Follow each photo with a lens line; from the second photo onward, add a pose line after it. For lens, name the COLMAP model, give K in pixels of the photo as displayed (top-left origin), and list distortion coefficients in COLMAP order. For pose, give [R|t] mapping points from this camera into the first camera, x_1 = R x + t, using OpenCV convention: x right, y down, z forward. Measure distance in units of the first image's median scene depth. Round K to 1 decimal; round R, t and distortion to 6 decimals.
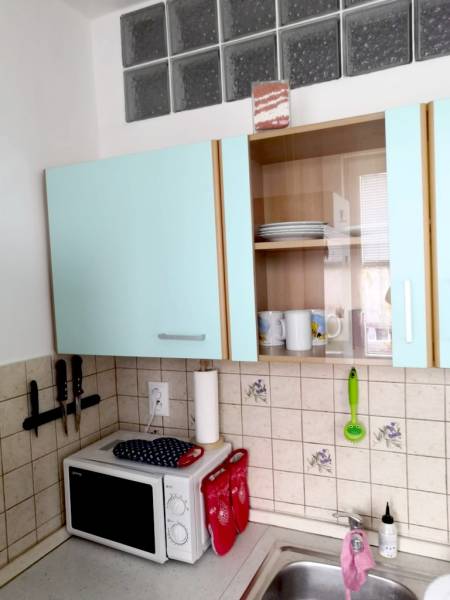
lens RADIAL K [[475.1, 0, 226.4], [0, 475.1, 300.4], [0, 0, 1]] dist [-0.031239, 0.045329]
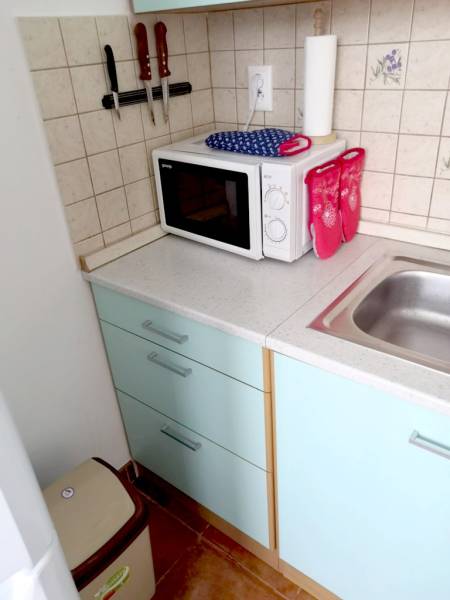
lens RADIAL K [[475.1, 0, 226.8], [0, 475.1, 297.1], [0, 0, 1]] dist [-0.031239, 0.045329]
pose [[0.974738, 0.094705, -0.202281, 0.000902], [0.009145, 0.887975, 0.459801, 0.173328], [0.223166, -0.450035, 0.864677, 0.132852]]
